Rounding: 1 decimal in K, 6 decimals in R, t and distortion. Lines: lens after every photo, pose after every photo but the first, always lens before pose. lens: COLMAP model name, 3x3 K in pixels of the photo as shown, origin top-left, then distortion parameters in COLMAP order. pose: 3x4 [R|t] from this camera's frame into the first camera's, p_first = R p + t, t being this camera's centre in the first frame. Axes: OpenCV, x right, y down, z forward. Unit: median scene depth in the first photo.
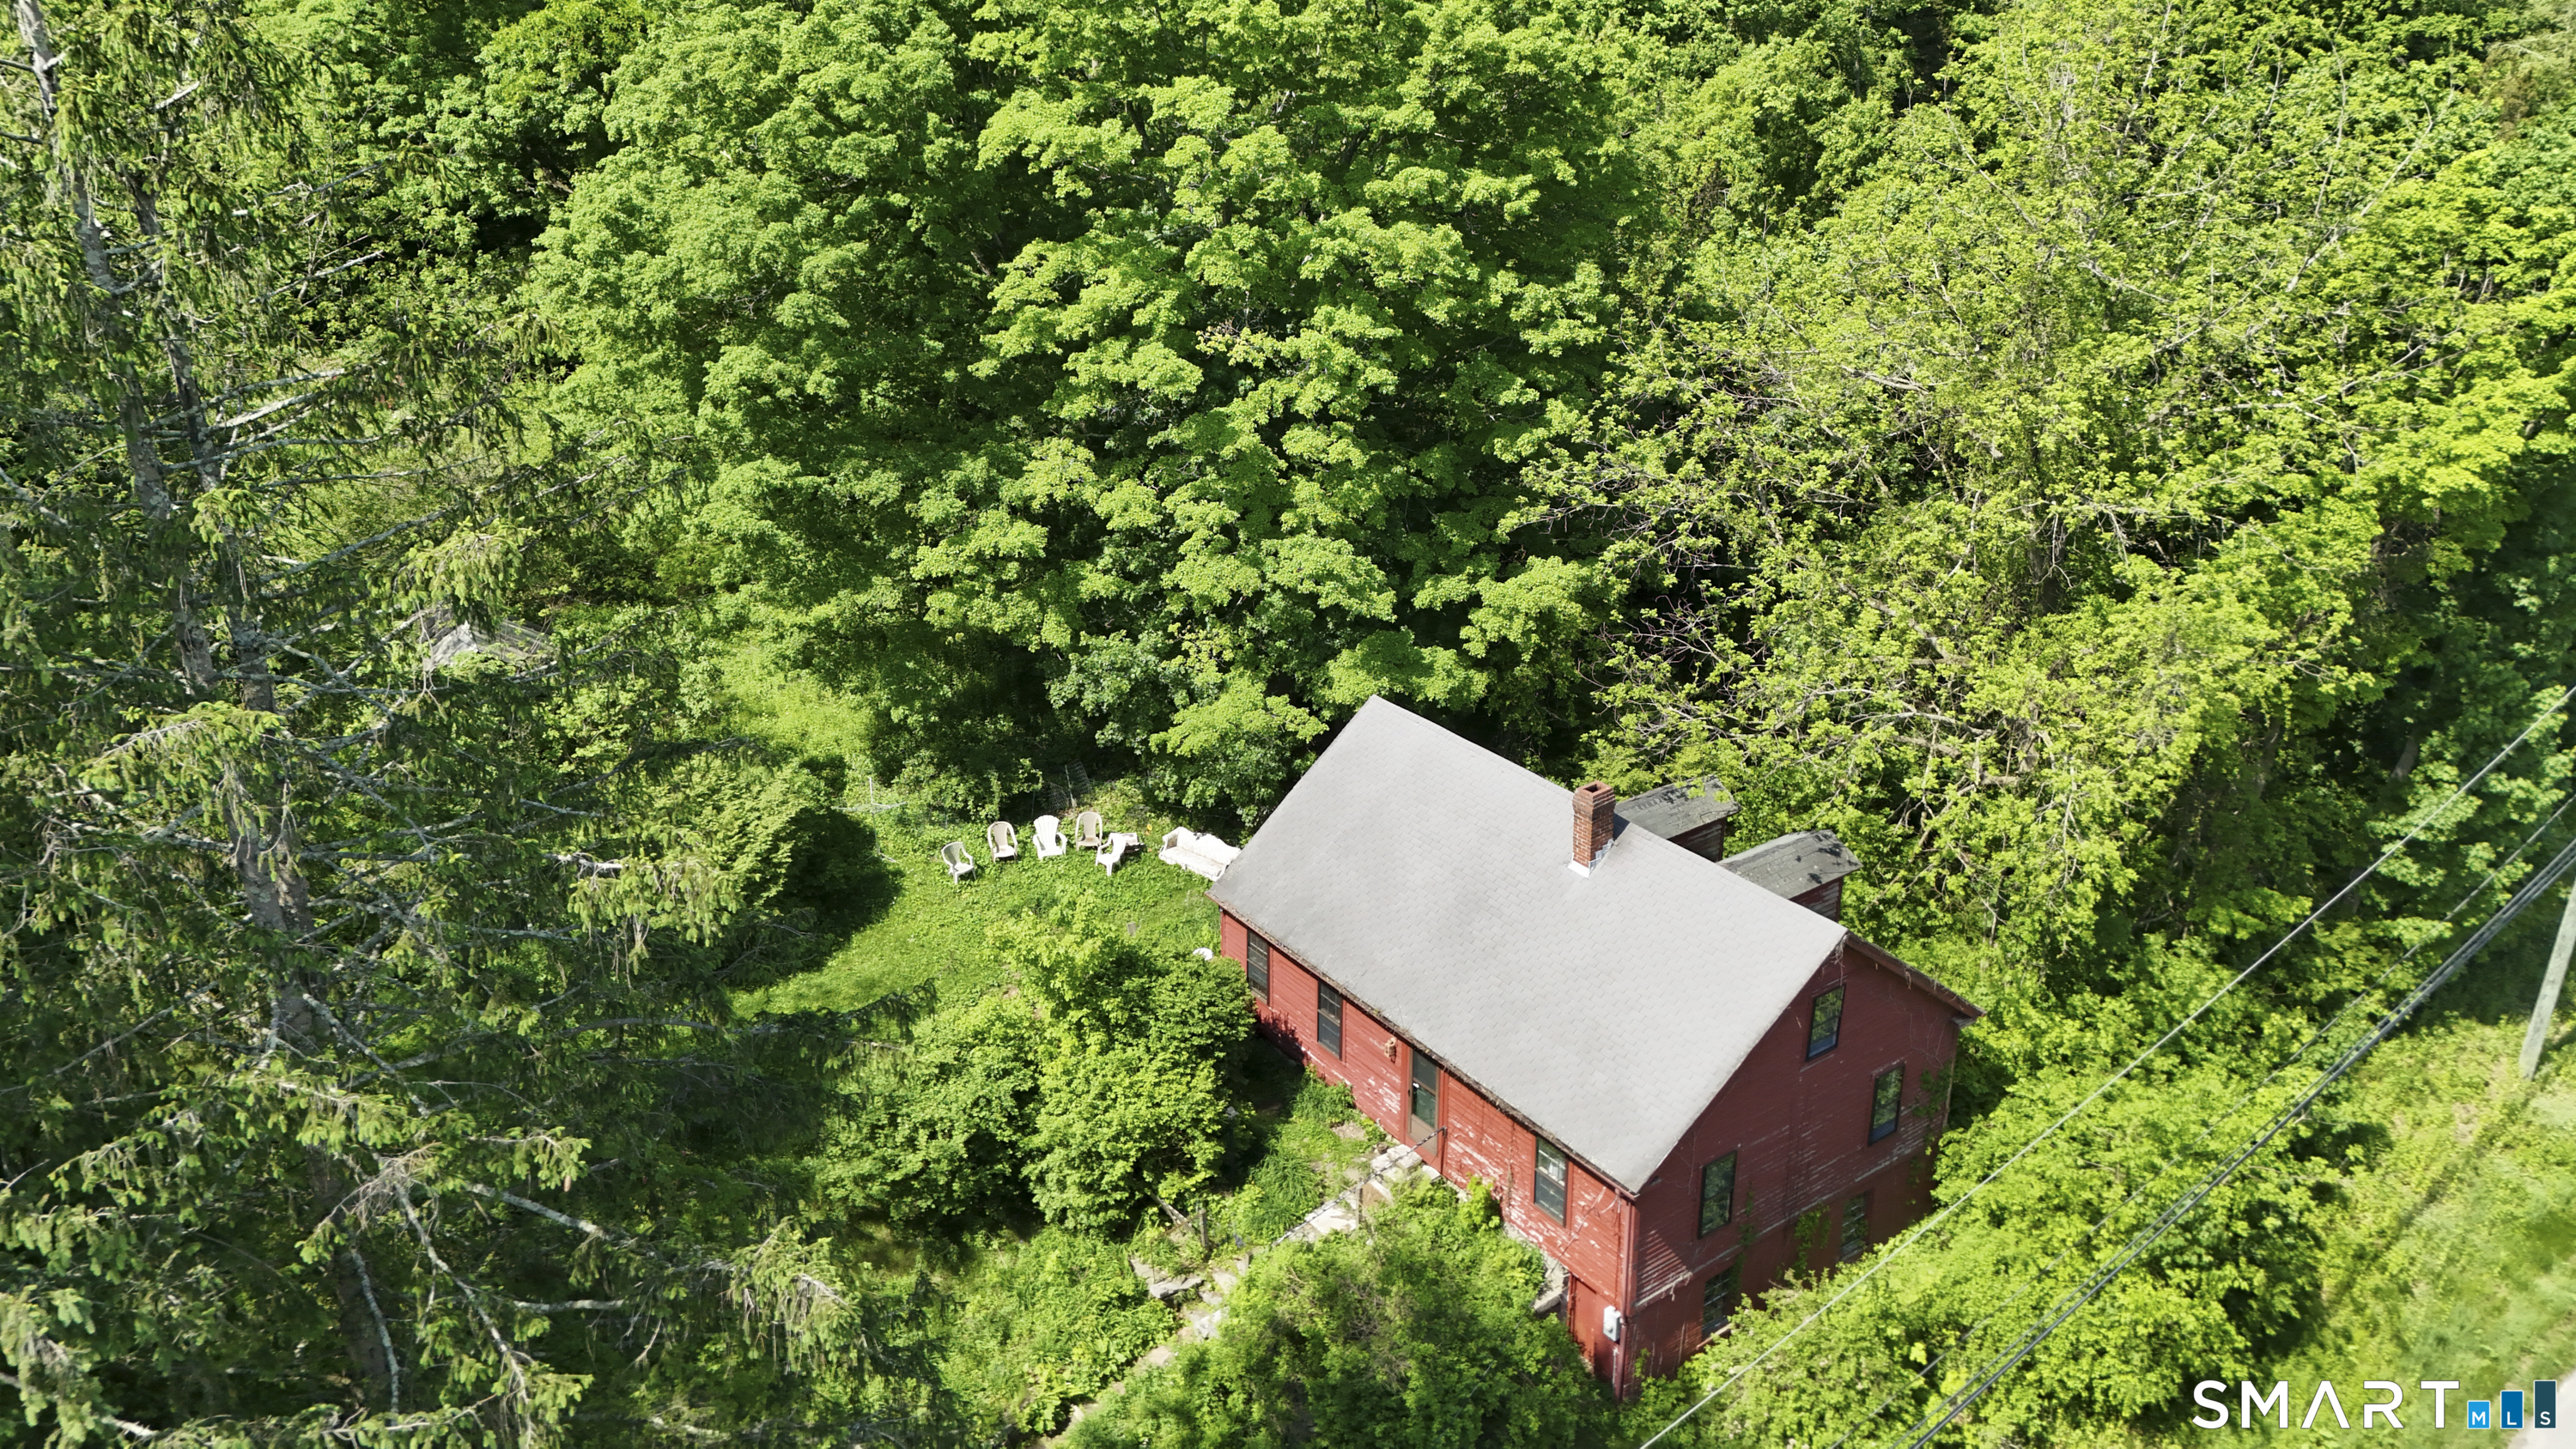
lens RADIAL K [[1918.1, 0, 1288.9], [0, 1918.1, 682.7], [0, 0, 1]] dist [0.046551, 0.000439]
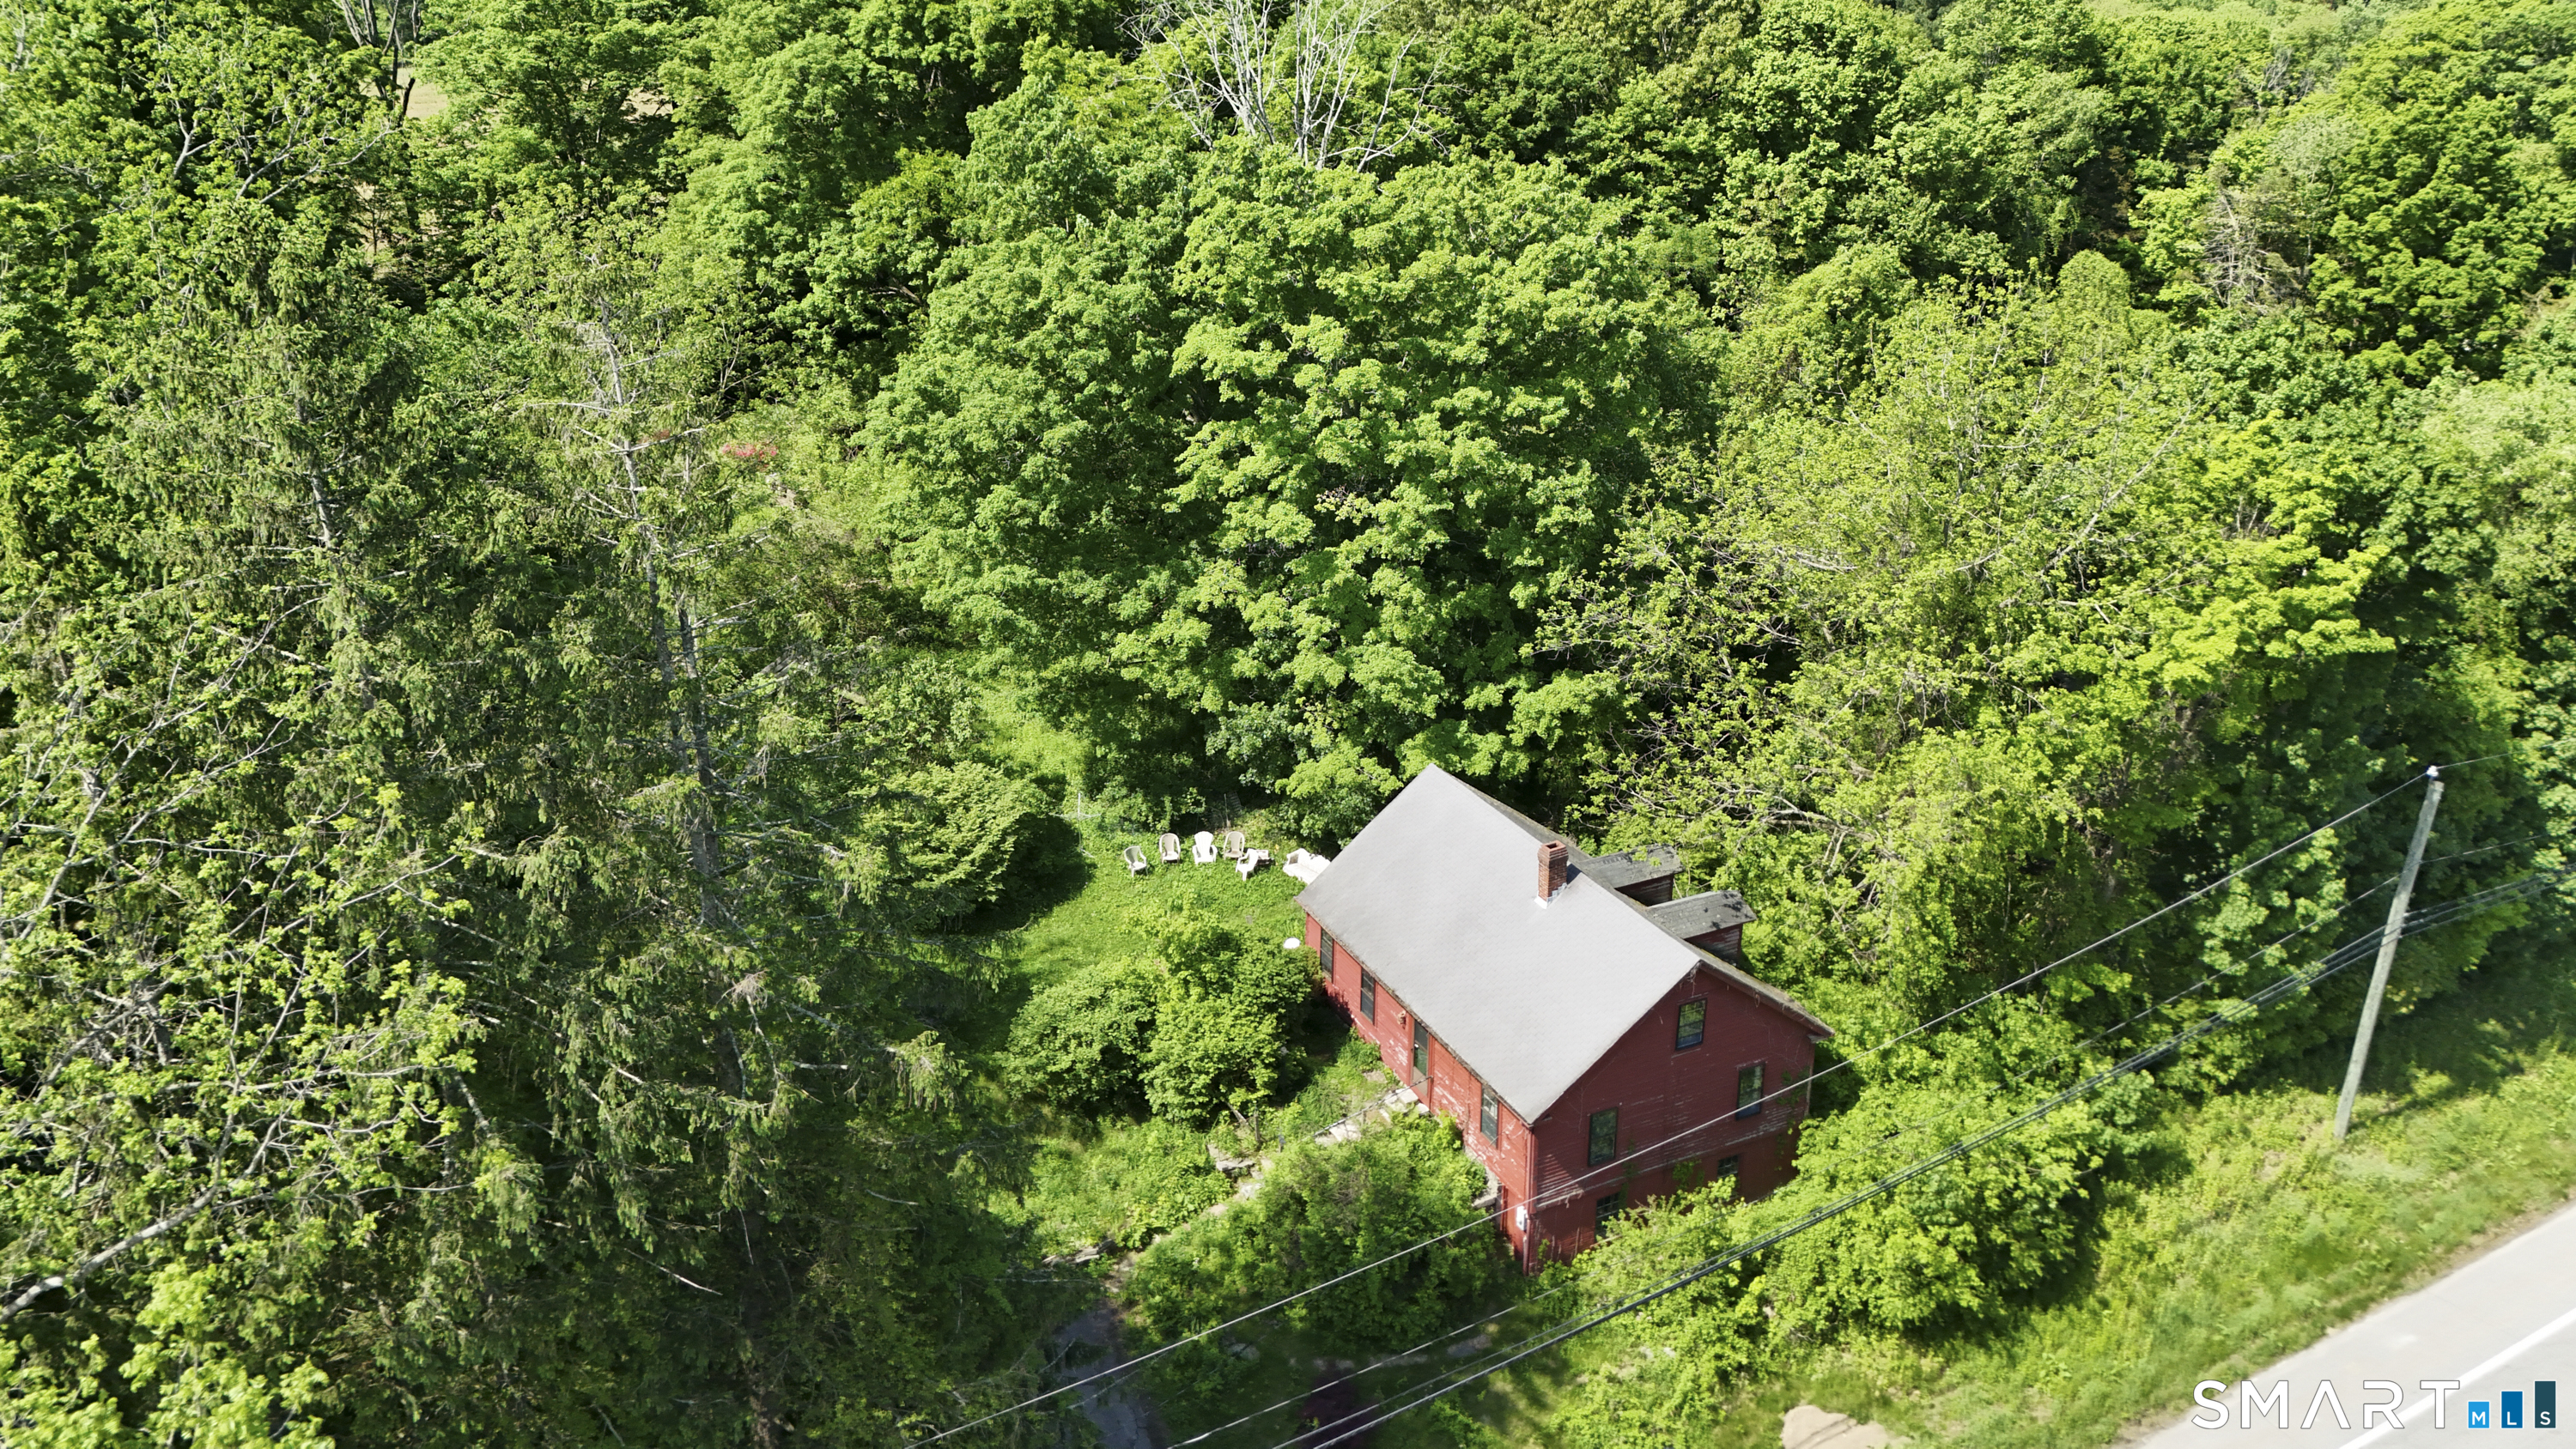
lens RADIAL K [[1894.2, 0, 1291.5], [0, 1894.2, 707.6], [0, 0, 1]] dist [0.099270, -0.106500]
pose [[0.985357, 0.069974, -0.155483, 0.159176], [-0.069383, 0.997547, 0.009229, -0.040577], [0.155748, 0.001695, 0.987795, -0.358083]]
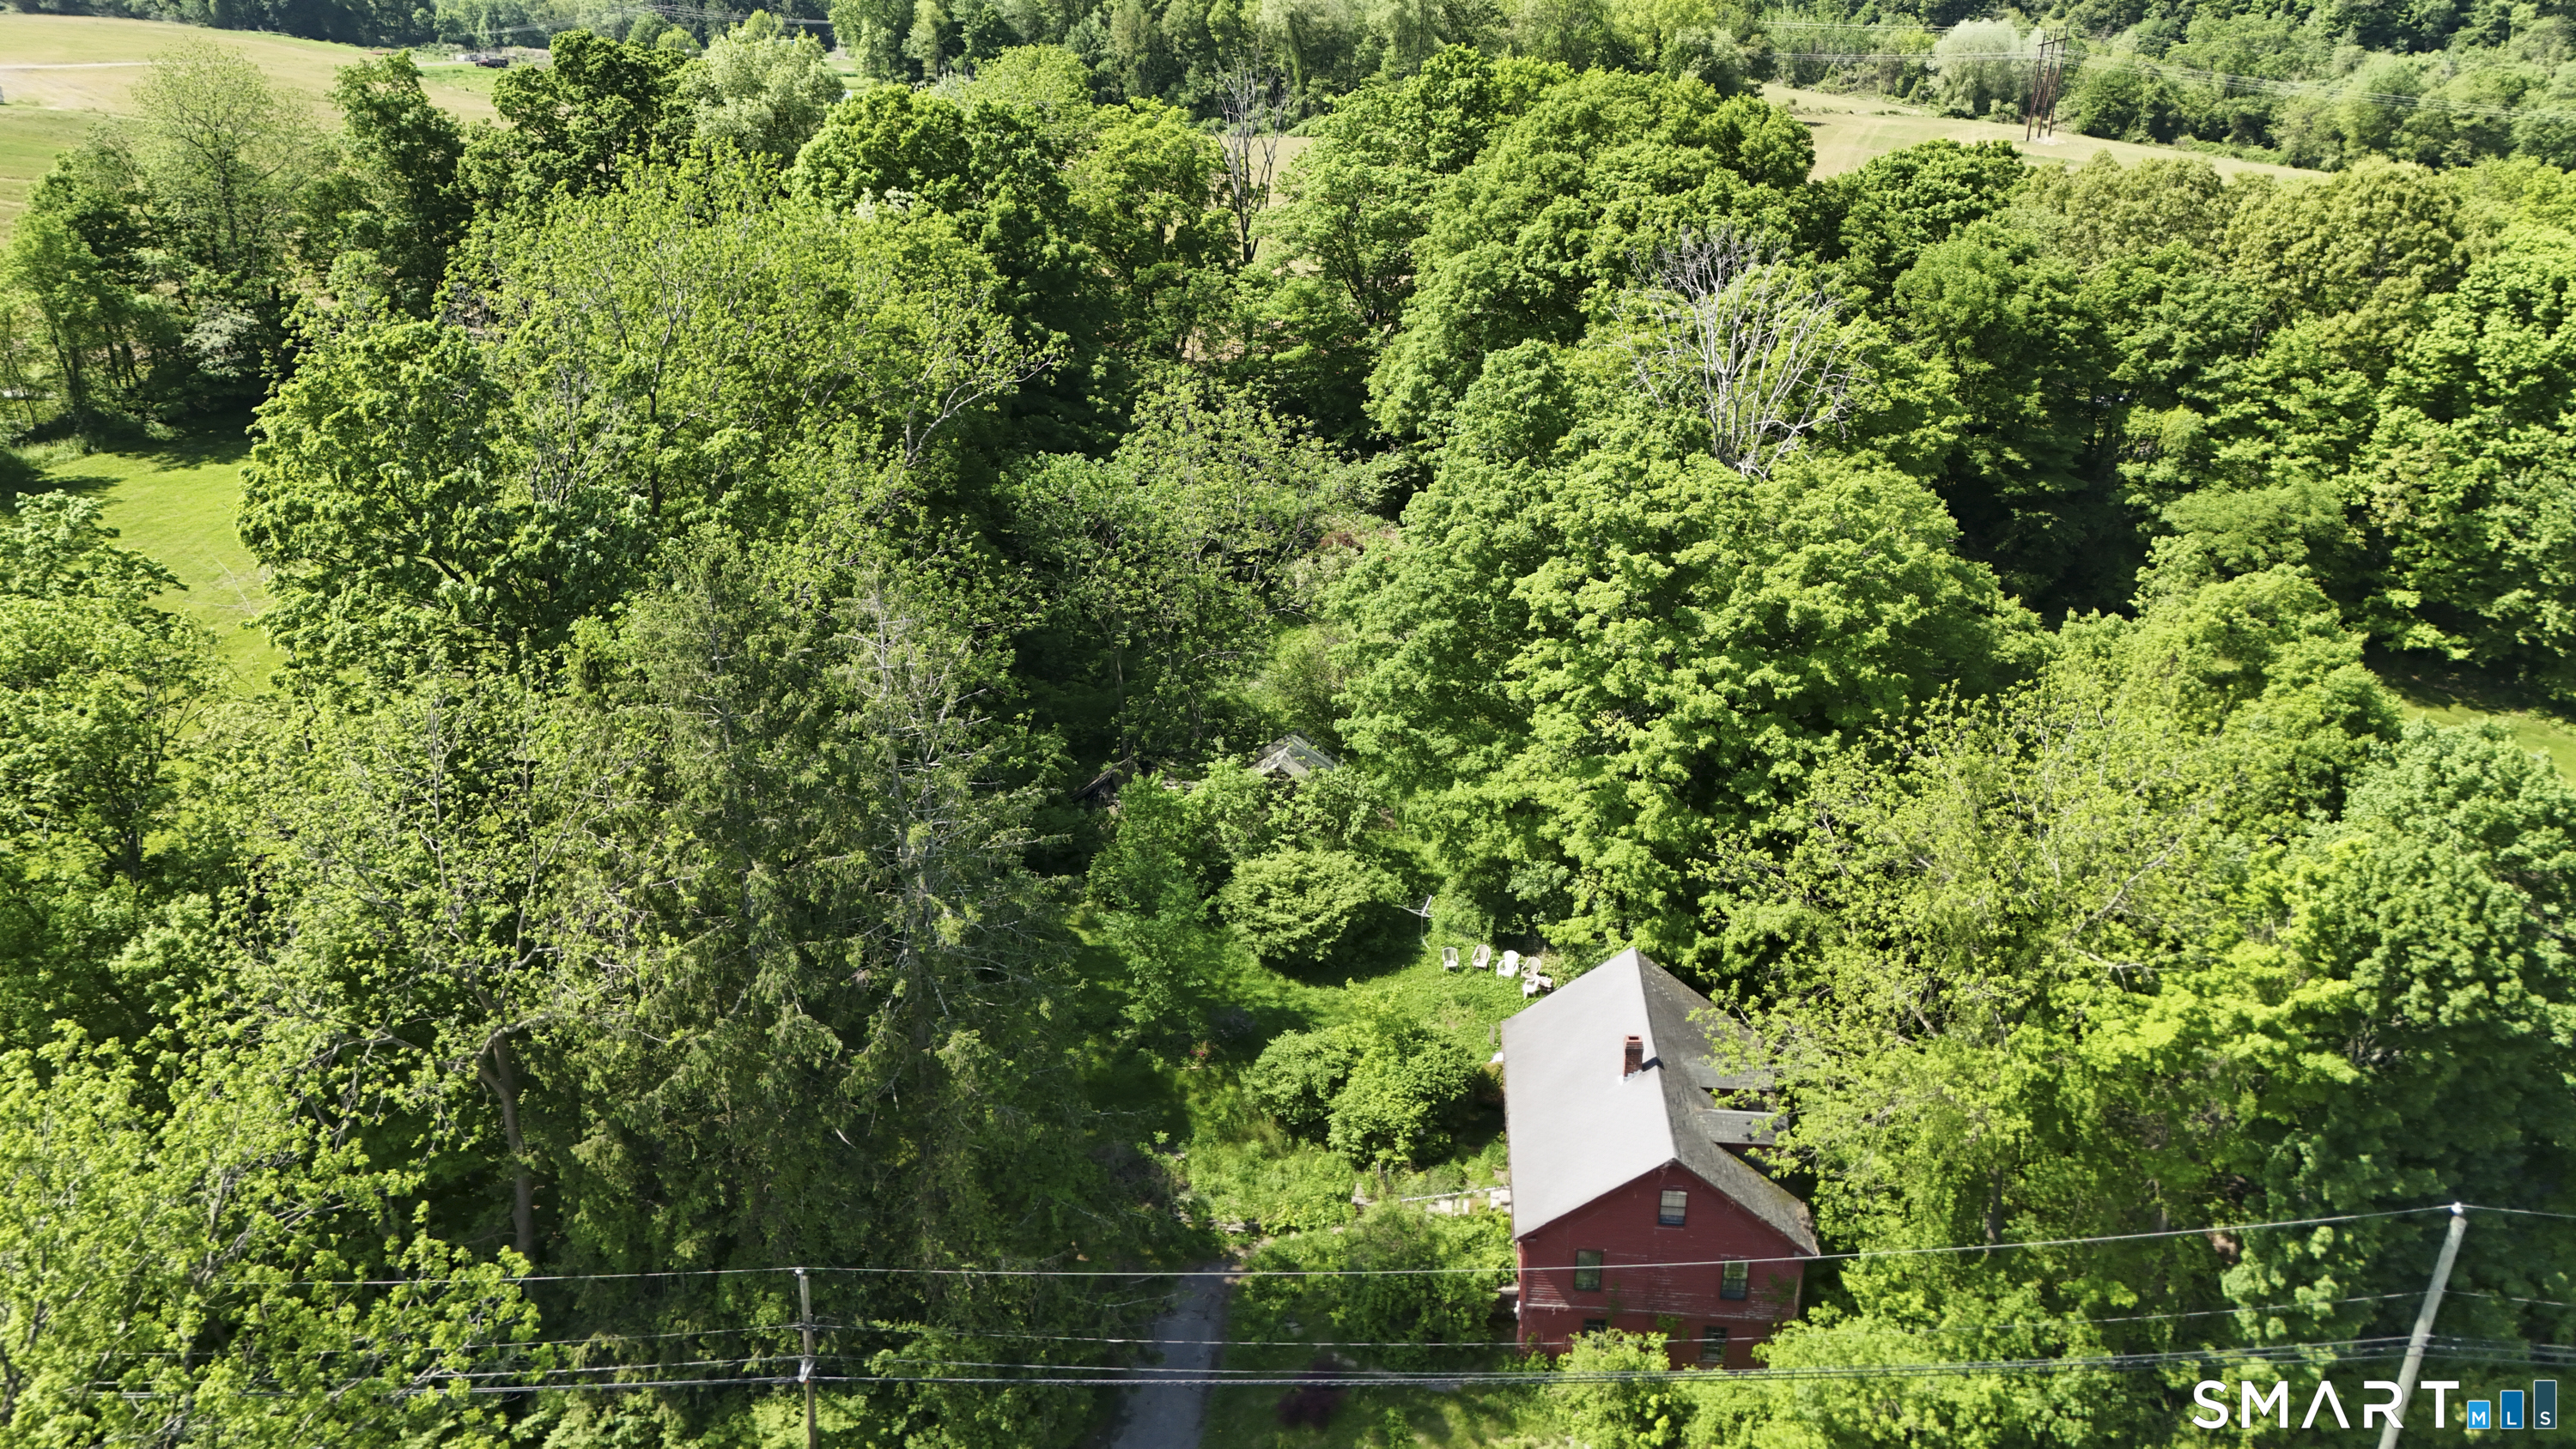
lens RADIAL K [[1894.2, 0, 1291.5], [0, 1894.2, 707.6], [0, 0, 1]] dist [0.099270, -0.106500]
pose [[0.759712, 0.255955, -0.597766, 0.786119], [-0.257049, 0.962610, 0.085489, -0.269787], [0.597297, 0.088708, 0.797099, -0.535955]]
